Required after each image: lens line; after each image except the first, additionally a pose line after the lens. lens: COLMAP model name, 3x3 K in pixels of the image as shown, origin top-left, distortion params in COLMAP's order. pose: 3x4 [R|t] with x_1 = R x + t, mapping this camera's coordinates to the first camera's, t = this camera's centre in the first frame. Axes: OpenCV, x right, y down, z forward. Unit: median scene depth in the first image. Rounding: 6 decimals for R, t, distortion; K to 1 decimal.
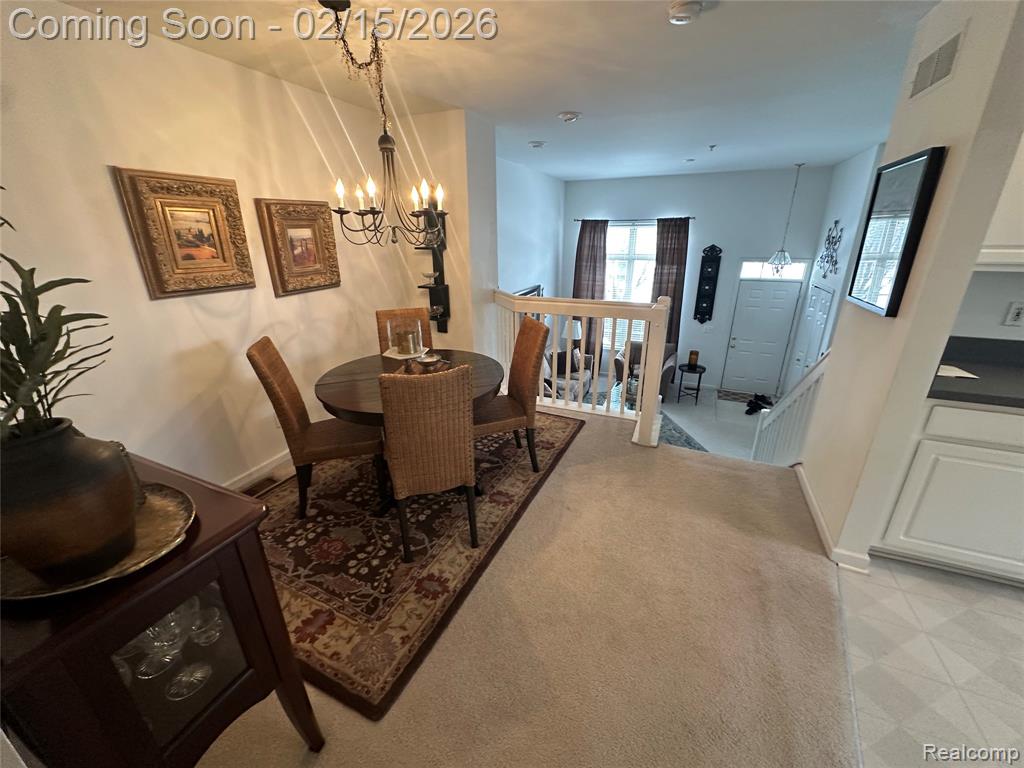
lens RADIAL K [[405.7, 0, 512.8], [0, 405.7, 383.7], [0, 0, 1]] dist [-0.004438, 0.000936]
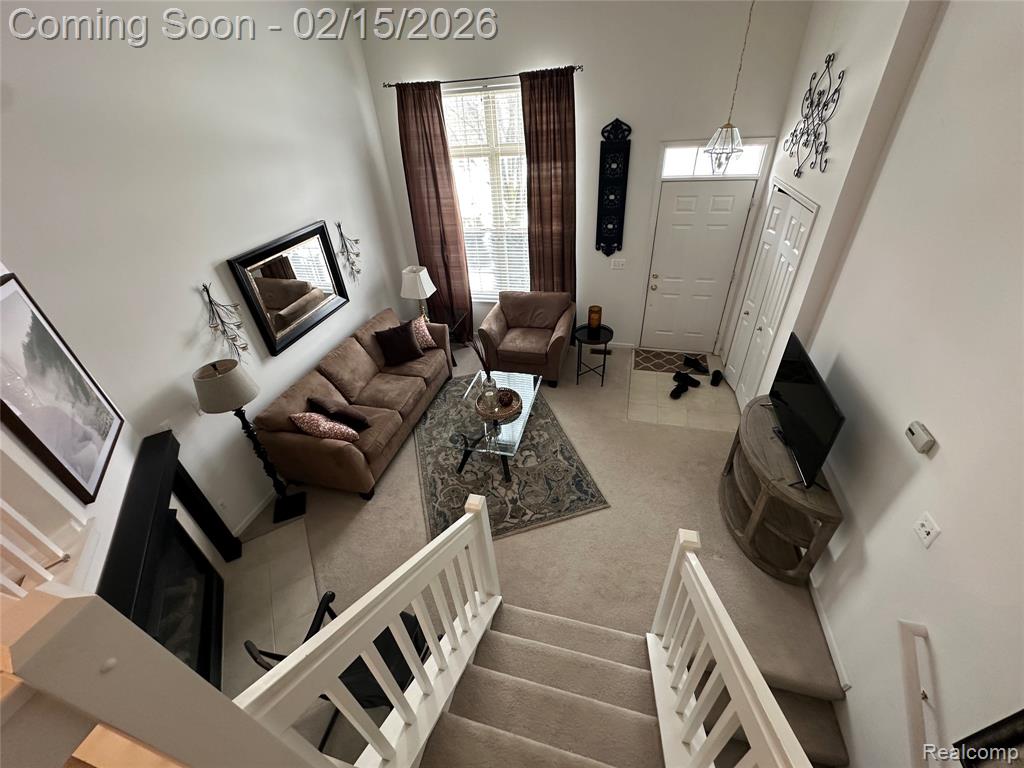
lens RADIAL K [[405.7, 0, 511.7], [0, 405.7, 384.2], [0, 0, 1]] dist [-0.004438, 0.000936]
pose [[0.986907, -0.131299, 0.093673, 0.693358], [0.104055, 0.962062, 0.252208, -0.400753], [-0.123234, -0.239159, 0.963128, 1.058396]]
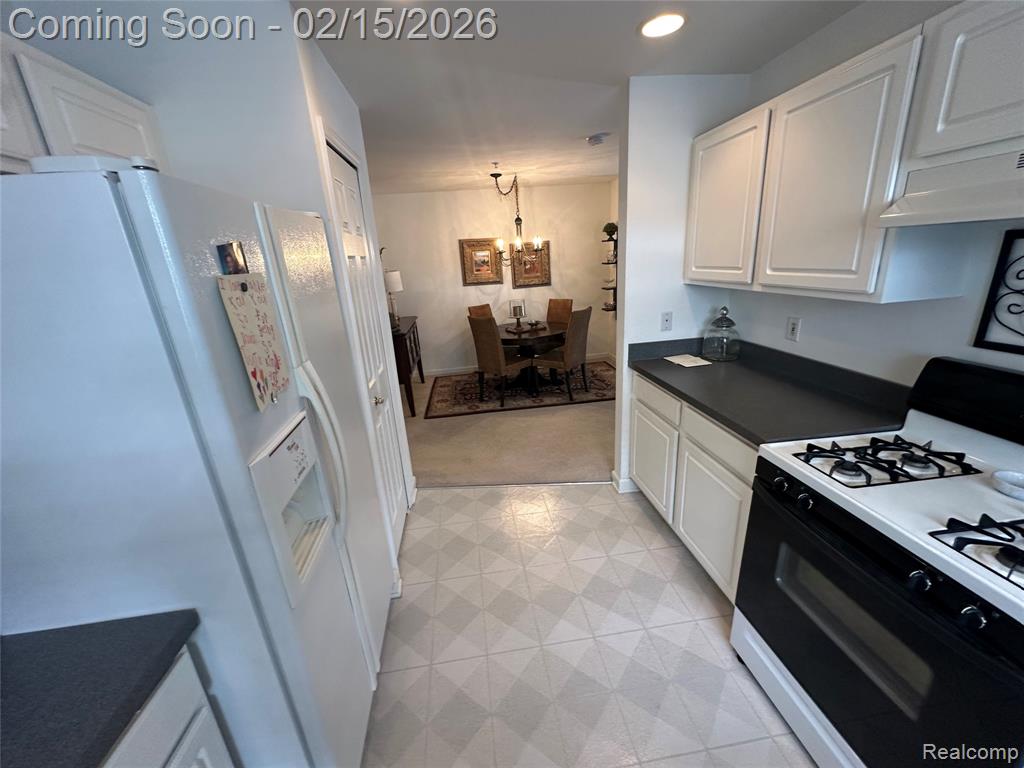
lens RADIAL K [[405.7, 0, 514.7], [0, 405.7, 387.3], [0, 0, 1]] dist [-0.004438, 0.000936]
pose [[0.524999, 0.240790, -0.816331, 1.370774], [-0.243951, 0.961474, 0.126713, 0.013082], [0.815392, 0.132620, 0.563514, -0.132055]]
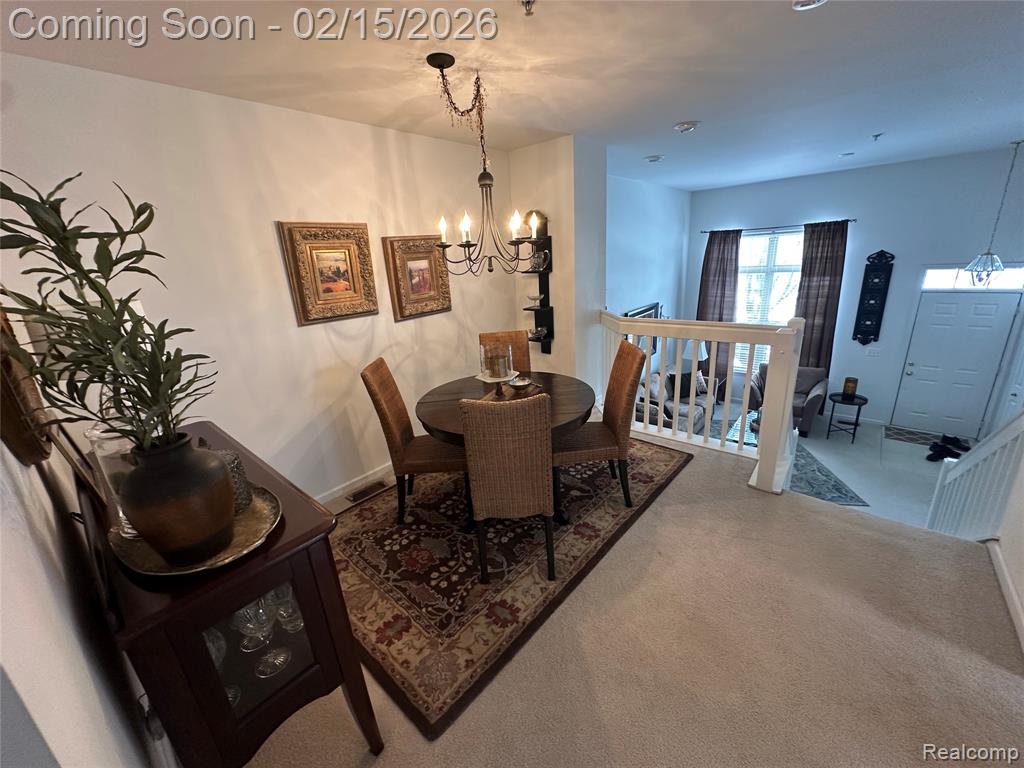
lens RADIAL K [[405.7, 0, 513.0], [0, 405.7, 384.0], [0, 0, 1]] dist [-0.004438, 0.000936]
pose [[0.956876, 0.038816, -0.287891, 0.065020], [-0.049732, 0.998291, -0.030698, -0.023961], [0.286208, 0.043691, 0.957171, 0.021952]]
